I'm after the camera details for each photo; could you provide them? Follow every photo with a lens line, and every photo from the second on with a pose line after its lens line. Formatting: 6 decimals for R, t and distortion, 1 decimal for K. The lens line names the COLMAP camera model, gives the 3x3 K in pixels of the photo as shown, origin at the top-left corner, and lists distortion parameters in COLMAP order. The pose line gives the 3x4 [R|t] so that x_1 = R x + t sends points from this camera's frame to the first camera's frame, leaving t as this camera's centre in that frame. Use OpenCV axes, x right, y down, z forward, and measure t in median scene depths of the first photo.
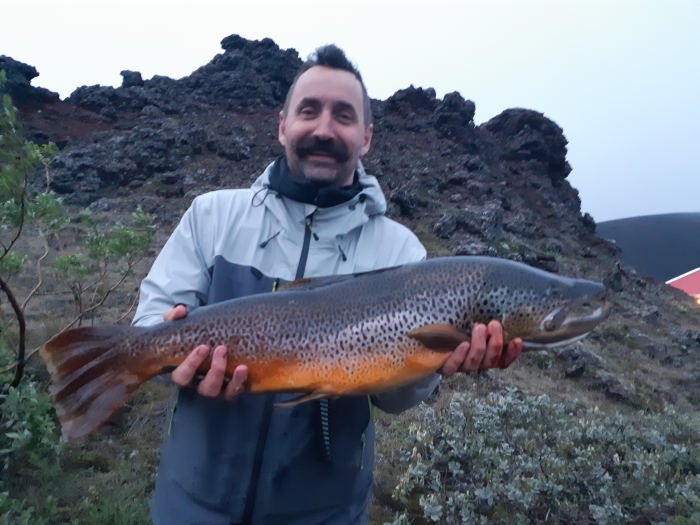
lens RADIAL K [[538.1, 0, 350.0], [0, 538.1, 262.5], [0, 0, 1]] dist [0.032697, -0.085923]
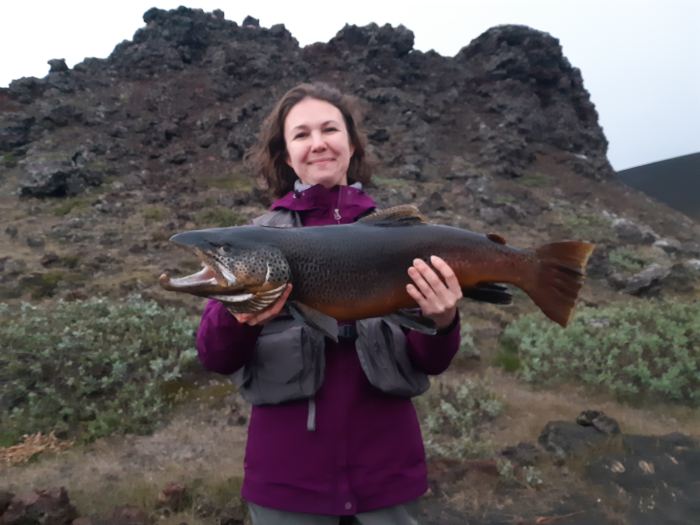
lens RADIAL K [[538.1, 0, 350.0], [0, 538.1, 262.5], [0, 0, 1]] dist [0.032697, -0.085923]
pose [[0.969365, -0.063119, -0.237375, 0.449660], [0.086437, 0.992262, 0.089134, 0.035850], [0.229912, -0.106922, 0.967320, -0.034621]]
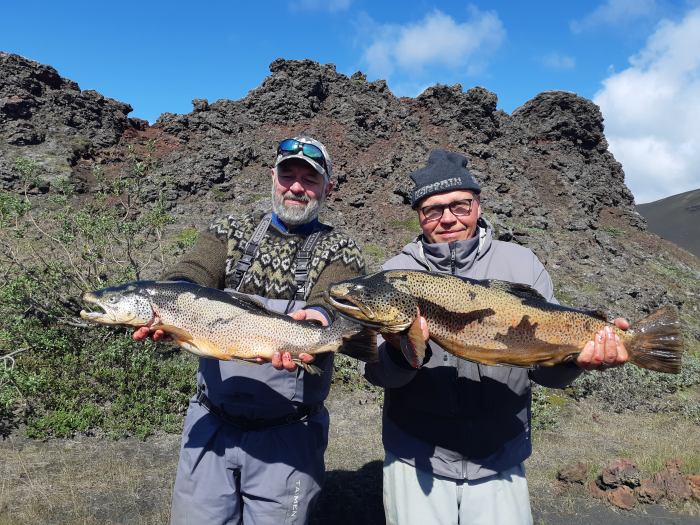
lens RADIAL K [[538.1, 0, 350.0], [0, 538.1, 262.5], [0, 0, 1]] dist [0.032697, -0.085923]
pose [[0.987573, -0.029820, -0.154305, 0.129422], [0.035837, 0.998696, 0.036361, -0.000549], [0.153020, -0.041439, 0.987354, -0.222741]]
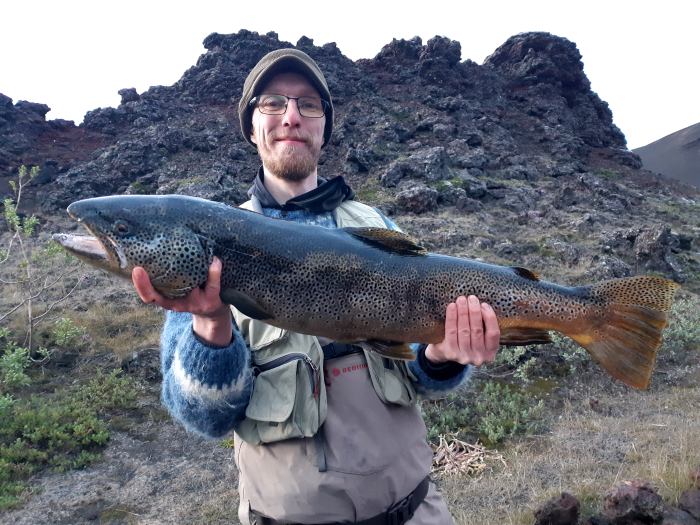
lens RADIAL K [[538.1, 0, 350.0], [0, 538.1, 262.5], [0, 0, 1]] dist [0.032697, -0.085923]
pose [[0.973504, -0.157221, -0.166048, 0.184307], [0.169582, 0.983500, 0.063007, 0.018386], [0.153403, -0.089496, 0.984103, -0.091287]]
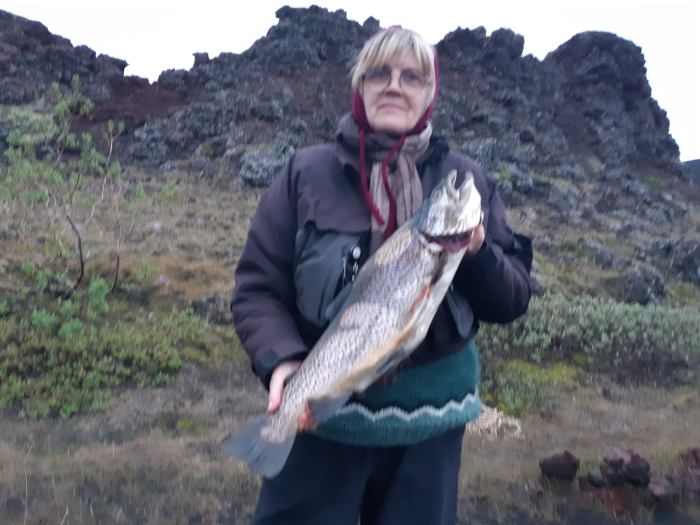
lens RADIAL K [[537.7, 0, 350.0], [0, 537.7, 262.5], [0, 0, 1]] dist [-0.006560, -0.001975]
pose [[0.972801, -0.033537, -0.229201, 0.177245], [0.057815, 0.993302, 0.100043, 0.014513], [0.224311, -0.110573, 0.968224, -0.143402]]
